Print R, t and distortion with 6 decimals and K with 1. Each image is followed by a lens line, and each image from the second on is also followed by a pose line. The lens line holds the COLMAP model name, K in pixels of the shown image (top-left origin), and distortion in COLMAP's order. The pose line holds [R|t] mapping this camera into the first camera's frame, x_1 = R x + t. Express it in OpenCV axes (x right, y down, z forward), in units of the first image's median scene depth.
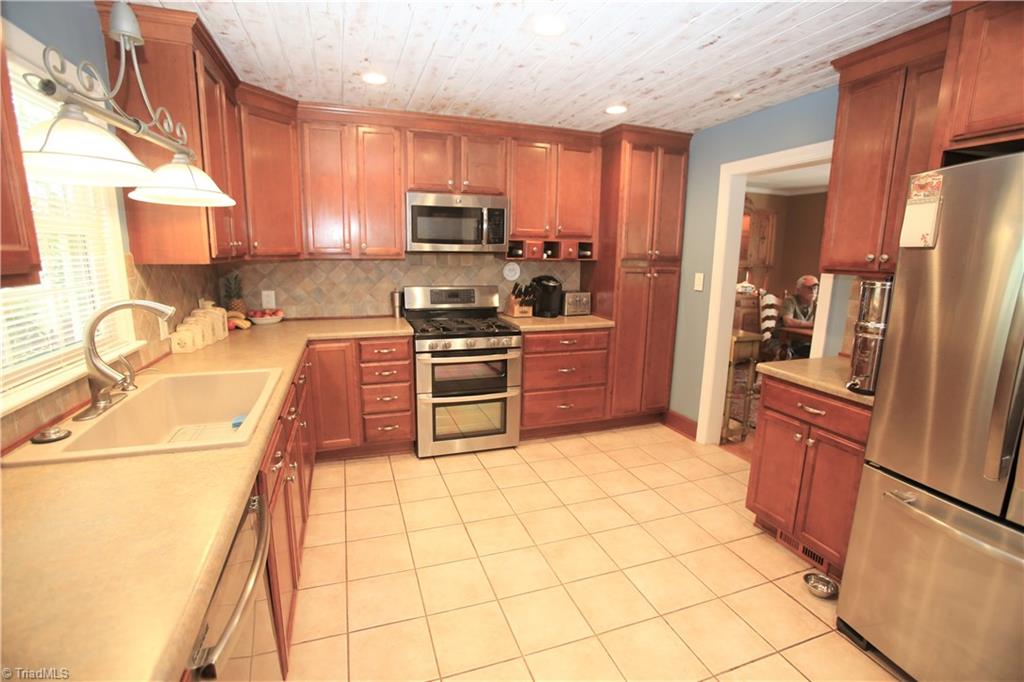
lens RADIAL K [[470.7, 0, 509.6], [0, 470.7, 337.5], [0, 0, 1]] dist [-0.060883, 0.020453]
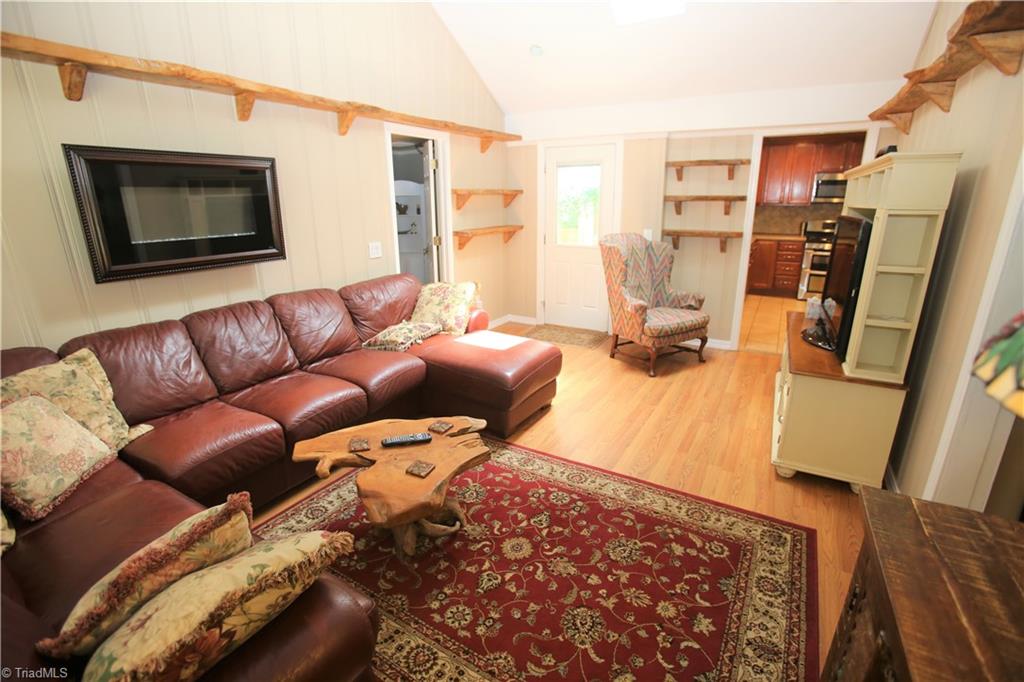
lens RADIAL K [[470.7, 0, 511.9], [0, 470.7, 339.4], [0, 0, 1]] dist [-0.060883, 0.020453]
pose [[0.654540, 0.196801, -0.729964, 0.539207], [-0.124737, 0.980405, 0.152472, 0.282346], [0.745666, -0.008746, 0.666262, -1.421450]]
